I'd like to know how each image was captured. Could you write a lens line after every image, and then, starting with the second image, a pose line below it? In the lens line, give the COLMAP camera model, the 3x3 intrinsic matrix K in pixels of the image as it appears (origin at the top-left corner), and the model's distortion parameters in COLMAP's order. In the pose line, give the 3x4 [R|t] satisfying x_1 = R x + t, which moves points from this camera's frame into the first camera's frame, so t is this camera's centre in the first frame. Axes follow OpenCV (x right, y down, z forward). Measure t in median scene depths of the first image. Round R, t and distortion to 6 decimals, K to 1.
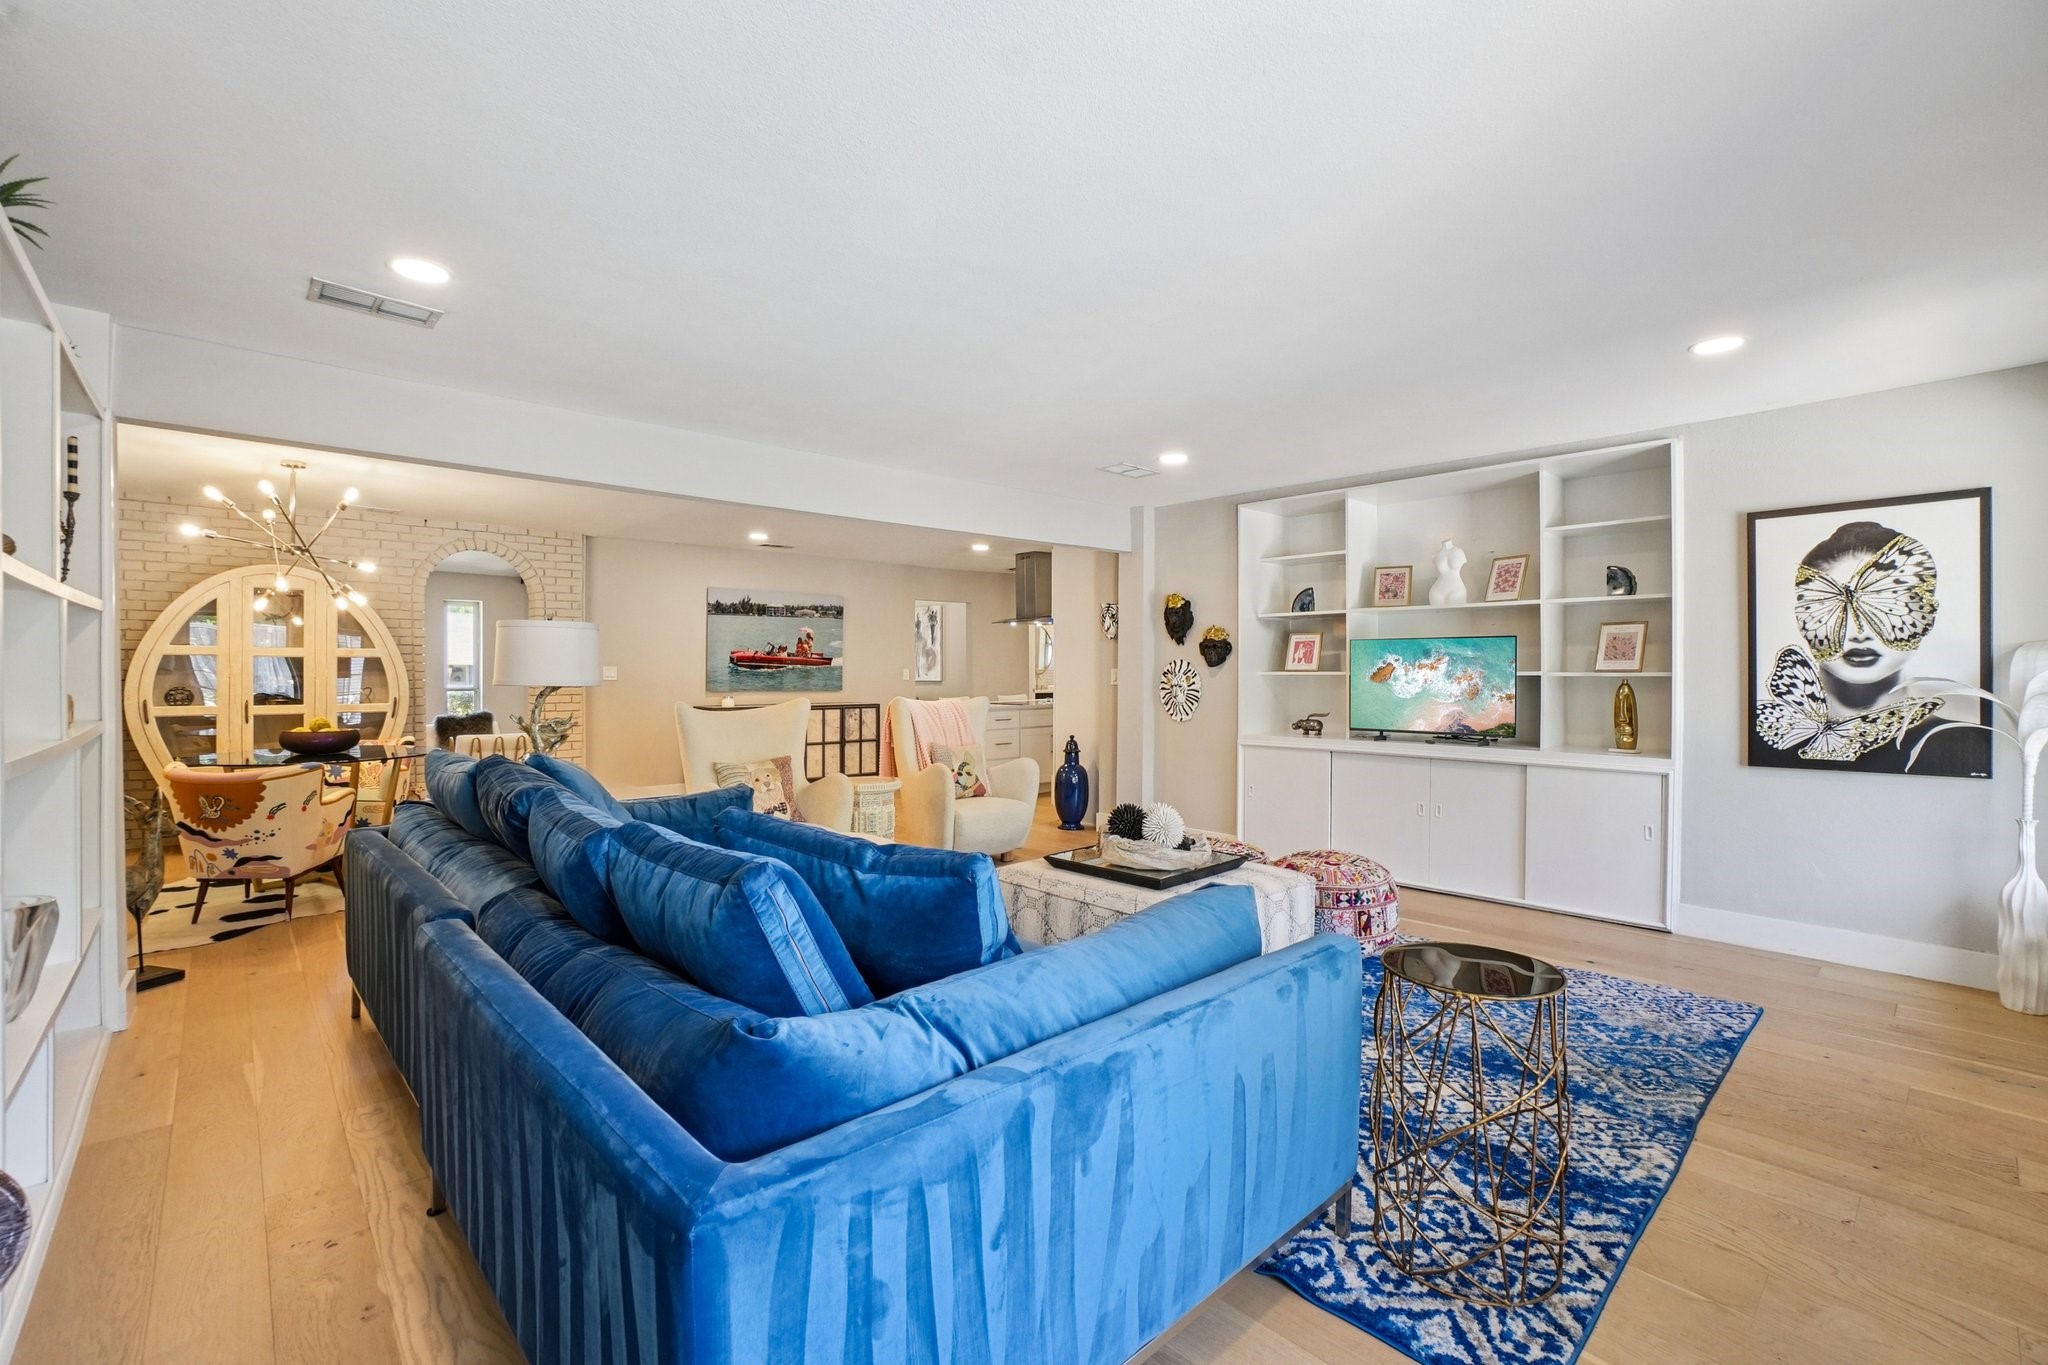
lens RADIAL K [[895.5, 0, 1011.9], [0, 895.5, 676.4], [0, 0, 1]] dist [-0.044282, 0.003835]
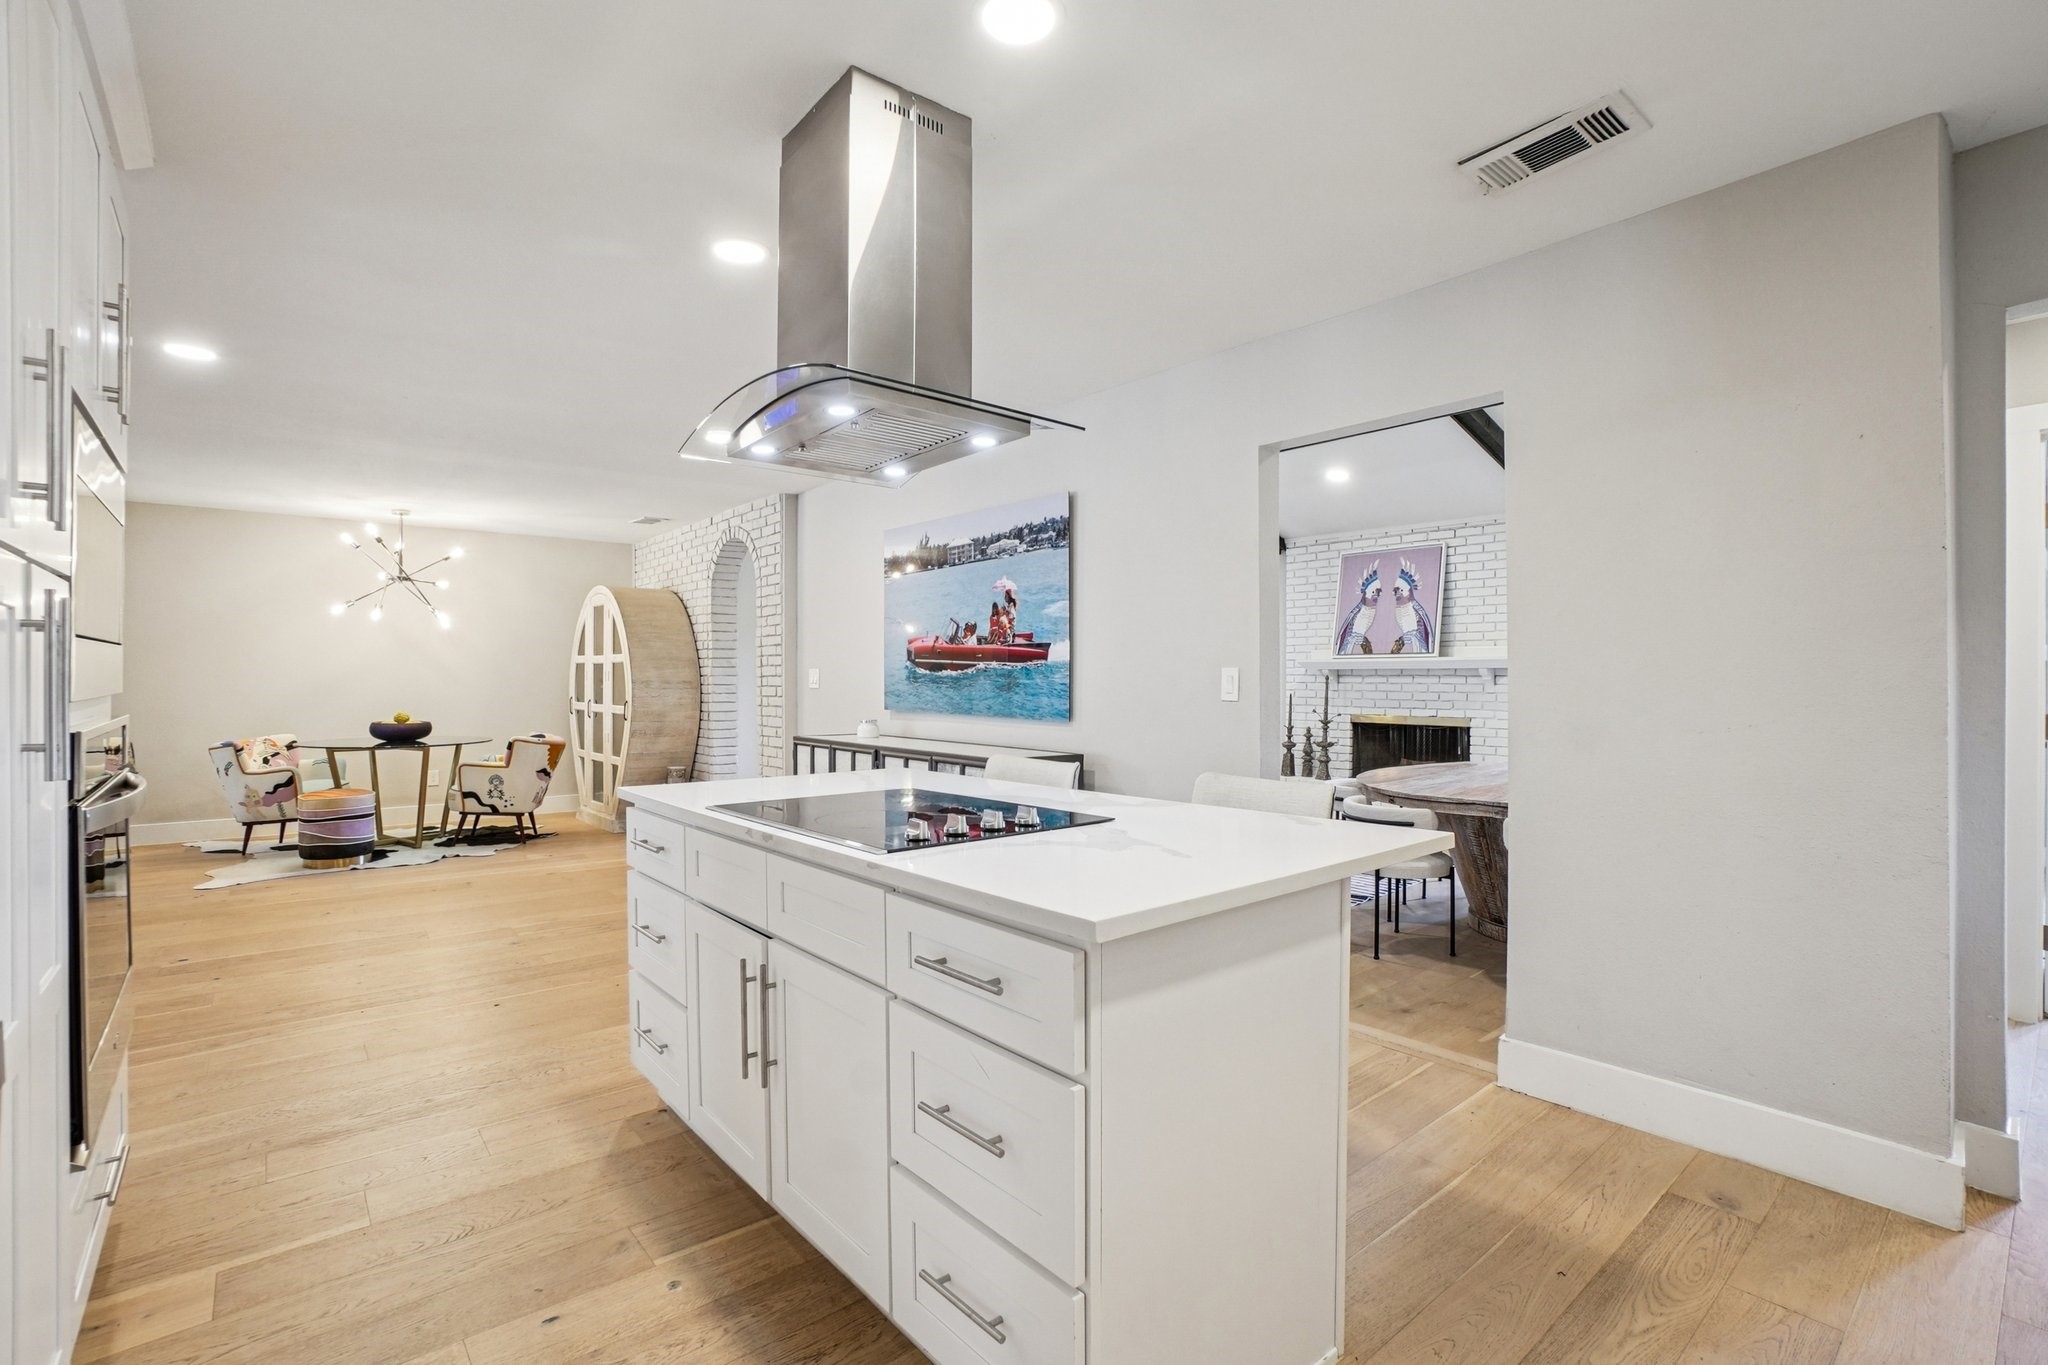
lens RADIAL K [[929.7, 0, 1012.4], [0, 929.7, 697.1], [0, 0, 1]] dist [-0.047602, 0.010593]
pose [[-0.053337, 0.016950, -0.998433, 0.359647], [-0.008636, 0.999811, 0.017435, -0.003755], [0.998539, 0.009552, -0.053180, 1.512615]]
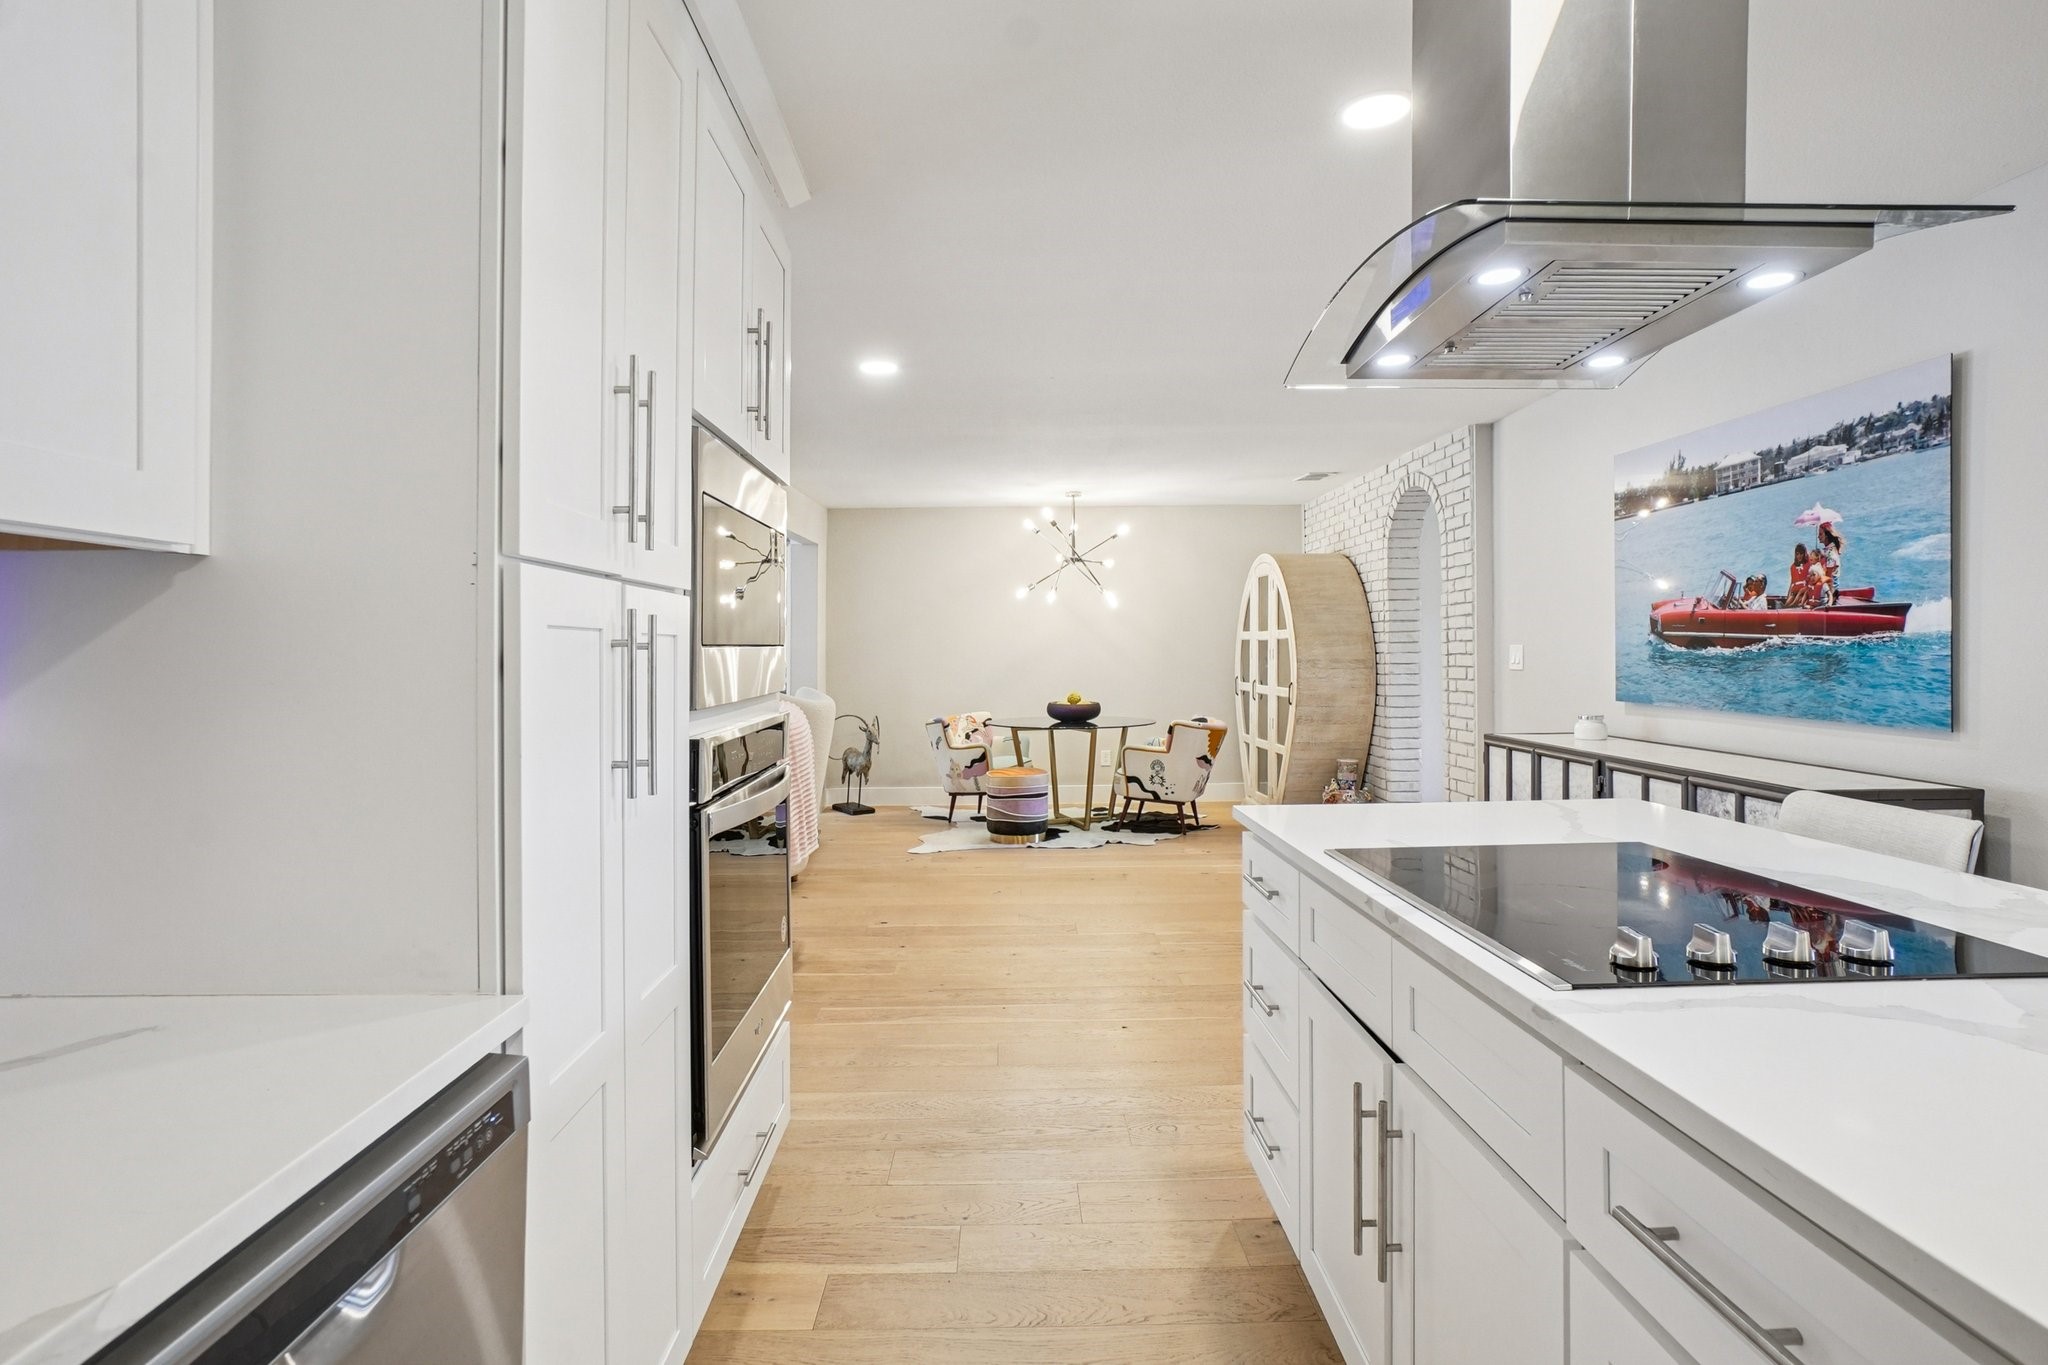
lens RADIAL K [[1044.5, 0, 1034.6], [0, 1044.5, 666.2], [0, 0, 1]] dist [-0.024714, 0.007885]
pose [[-0.654071, 0.014824, -0.756288, 0.294831], [0.003893, 0.999861, 0.016231, -0.012260], [0.756423, 0.007672, -0.654037, 1.509428]]
